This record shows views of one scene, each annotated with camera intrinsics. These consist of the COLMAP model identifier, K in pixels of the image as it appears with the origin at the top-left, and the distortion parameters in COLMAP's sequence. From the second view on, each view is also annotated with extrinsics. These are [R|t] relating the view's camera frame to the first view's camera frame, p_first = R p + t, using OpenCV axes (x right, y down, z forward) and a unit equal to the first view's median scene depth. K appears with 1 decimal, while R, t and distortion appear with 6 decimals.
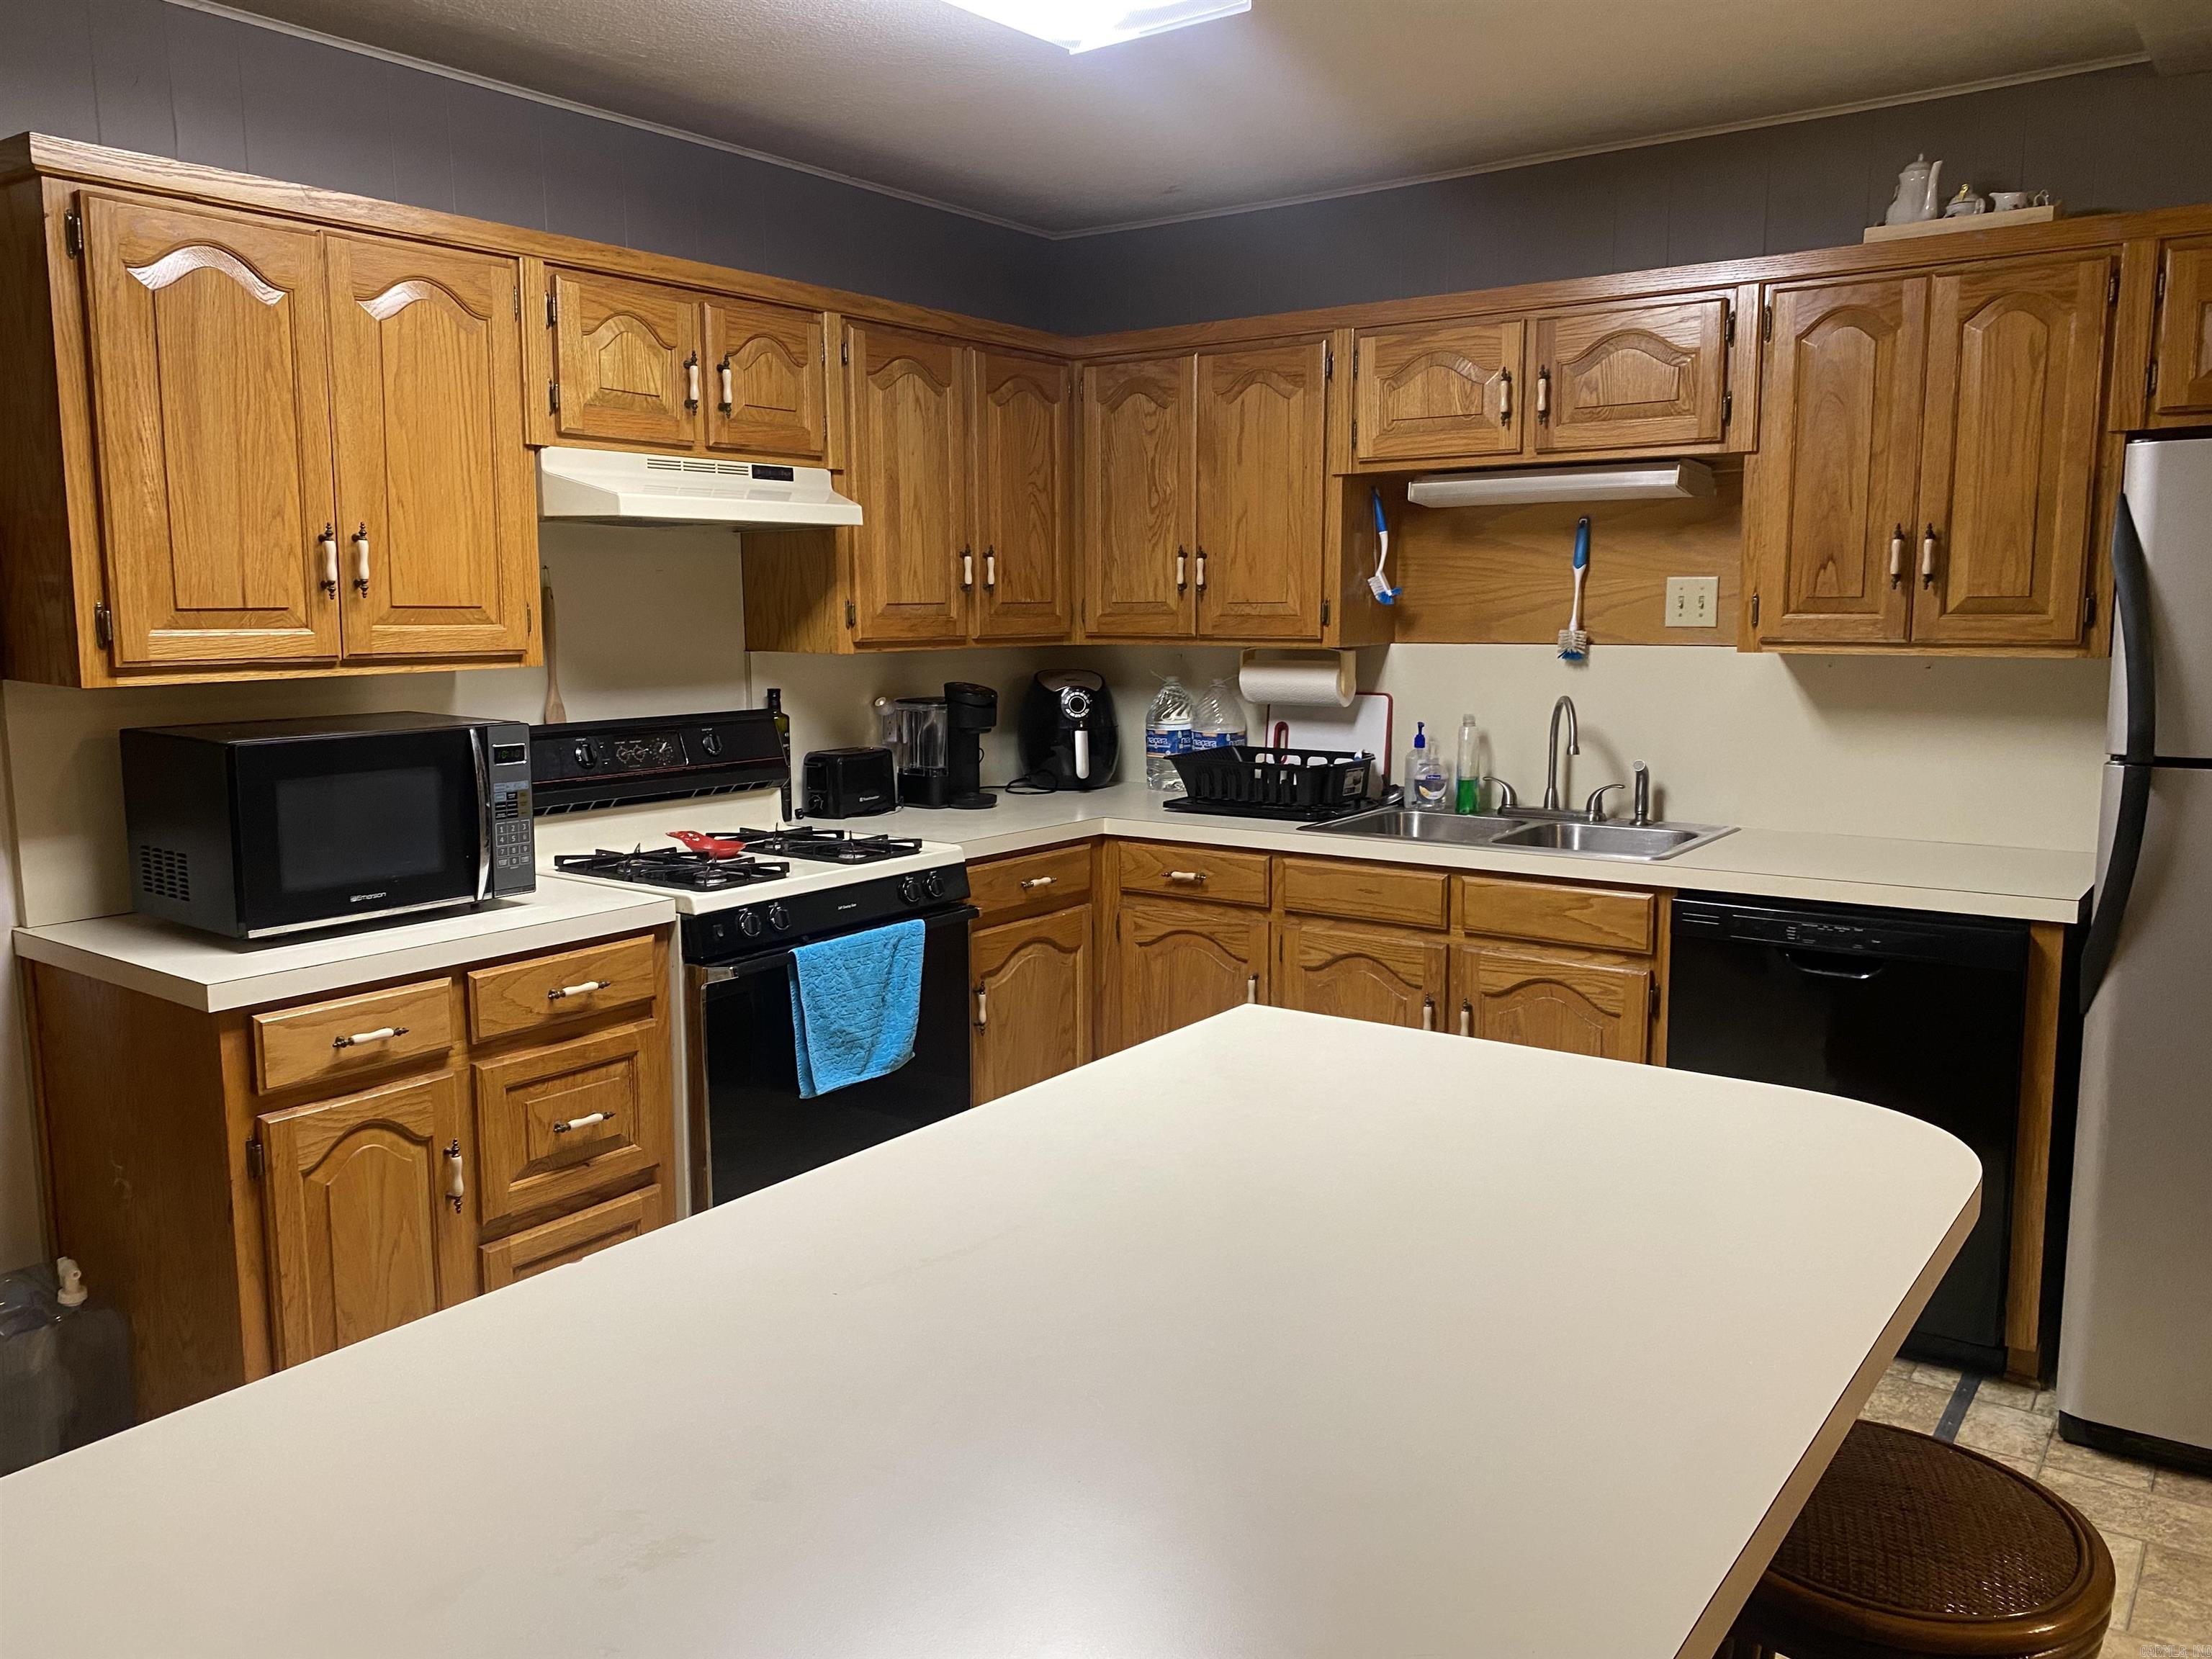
lens RADIAL K [[1673.4, 0, 1054.7], [0, 1673.4, 830.6], [0, 0, 1]] dist [0.046609, -0.050895]
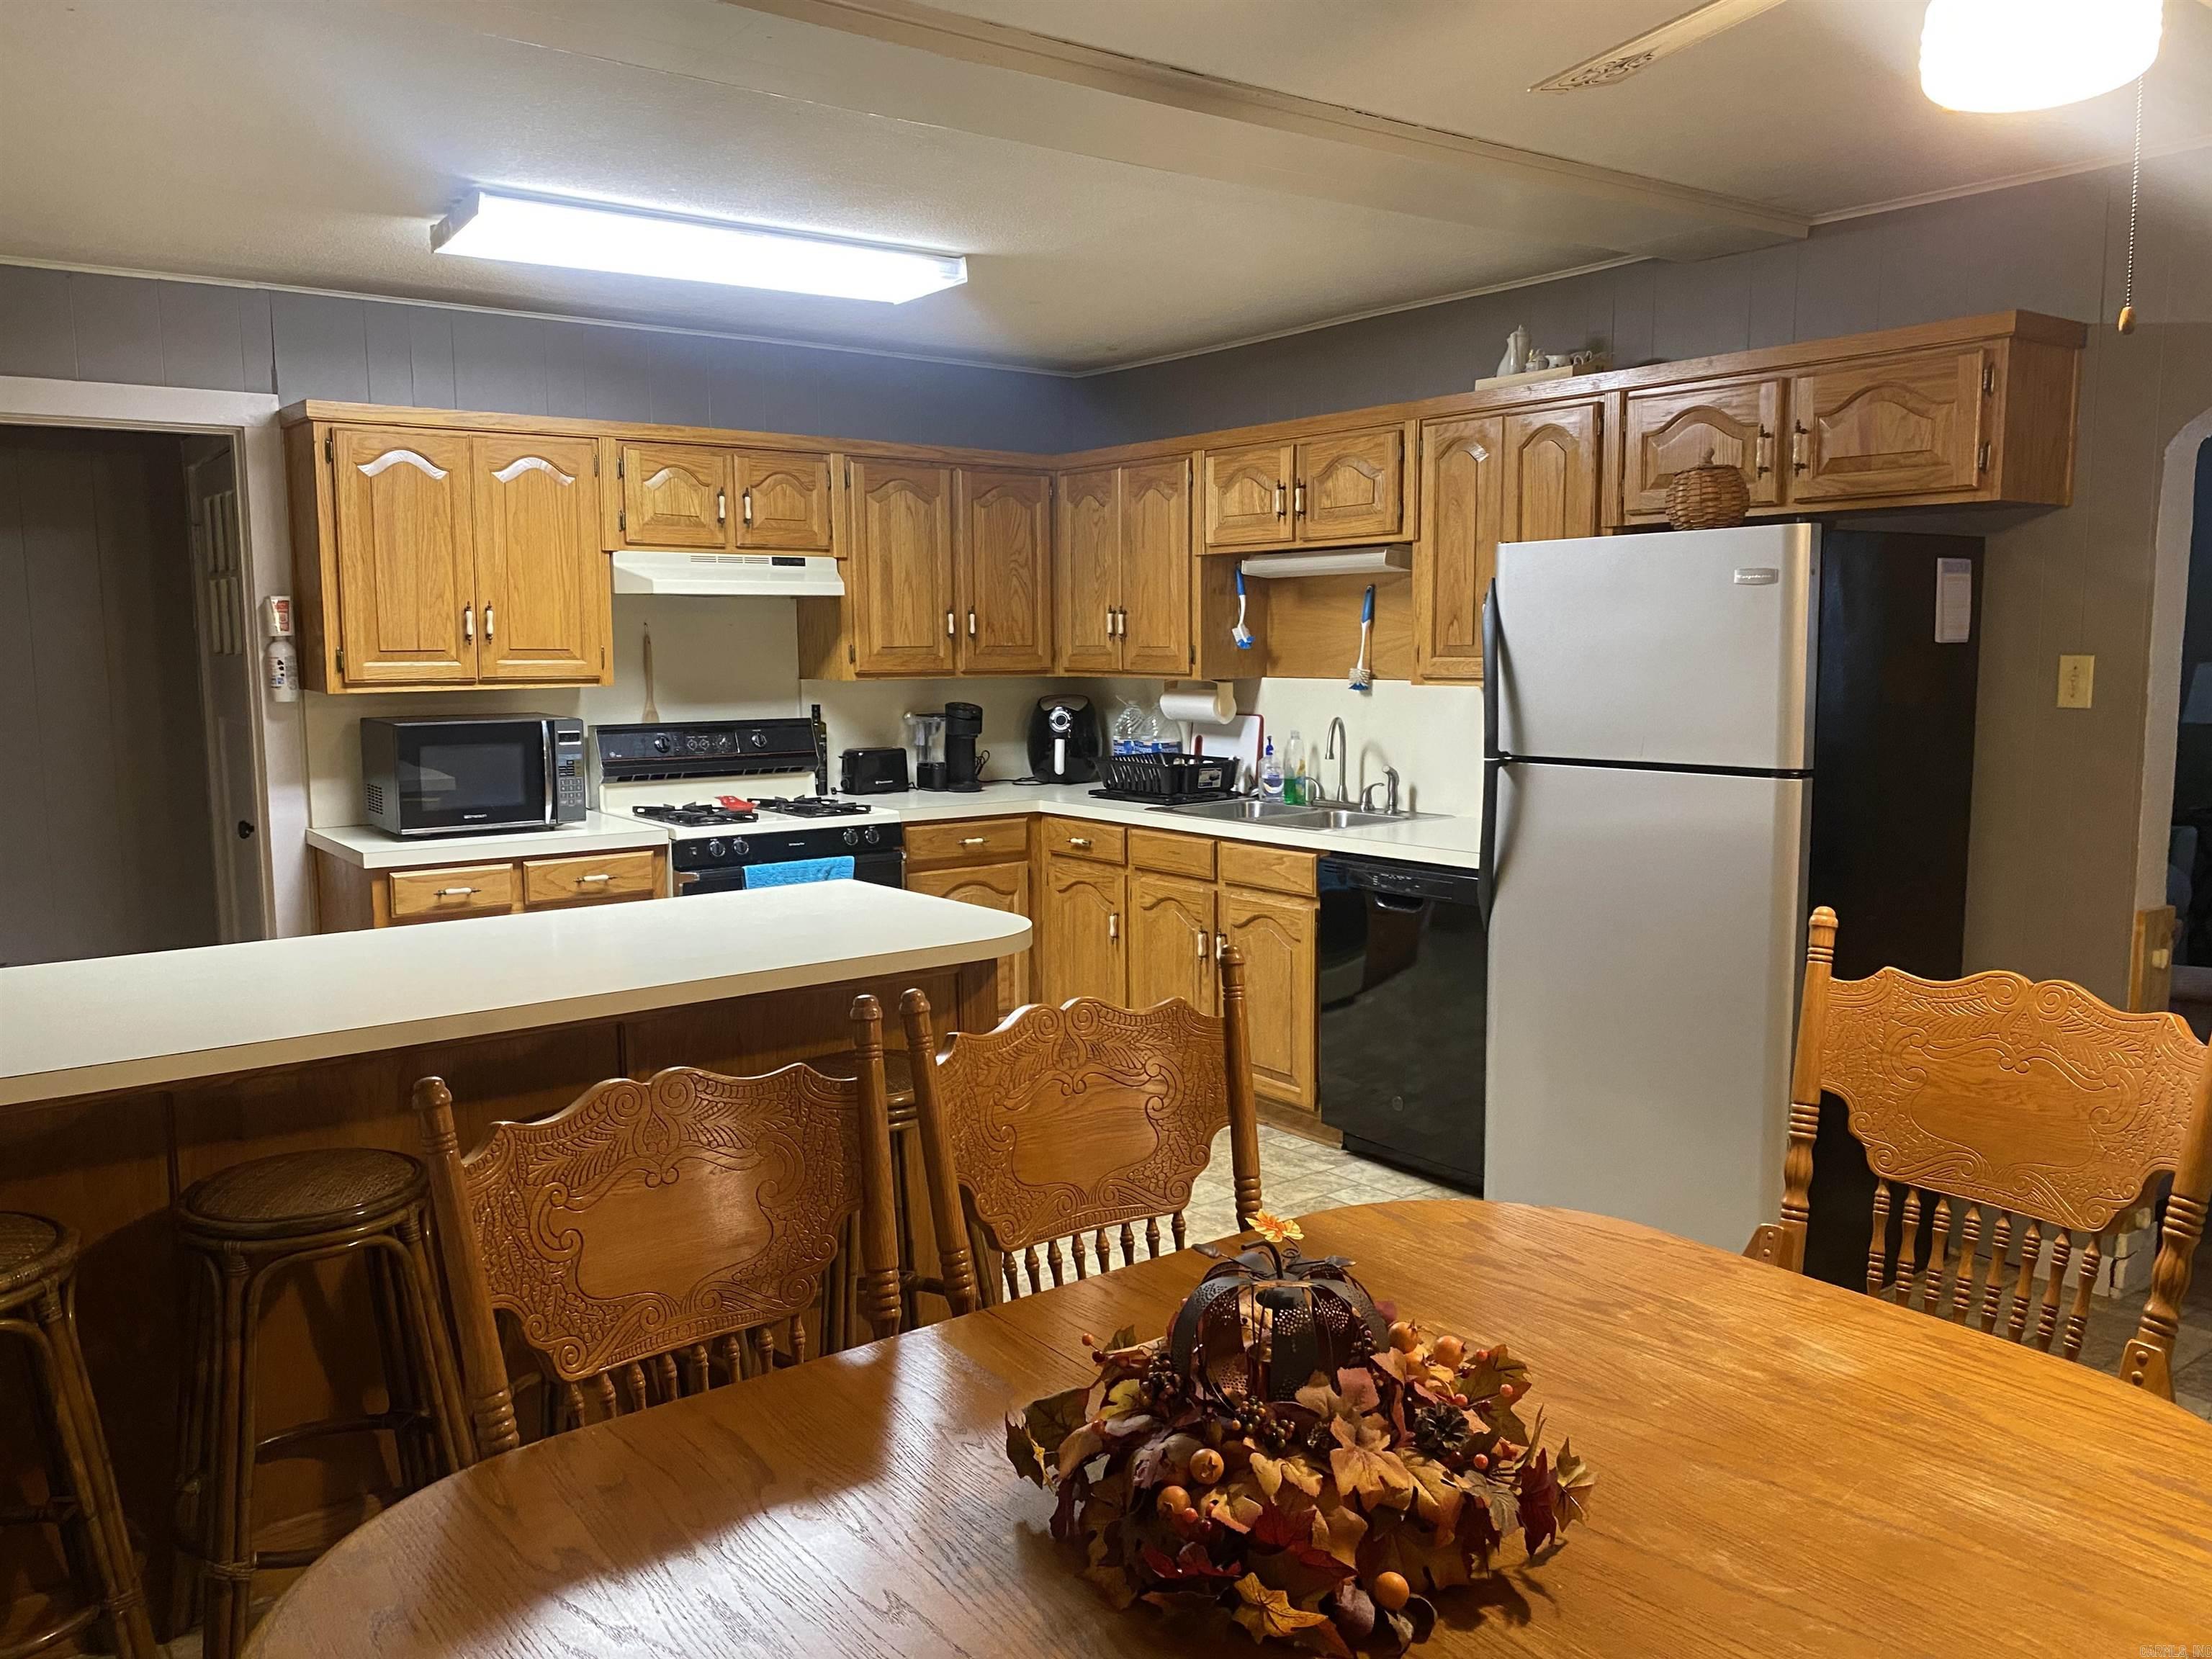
lens RADIAL K [[1673.4, 0, 1092.4], [0, 1673.4, 830.2], [0, 0, 1]] dist [0.046609, -0.050895]
pose [[0.961538, 0.032109, -0.272790, 0.556355], [-0.038095, 0.999135, -0.016674, 0.047973], [0.272019, 0.026425, 0.961929, -0.406038]]
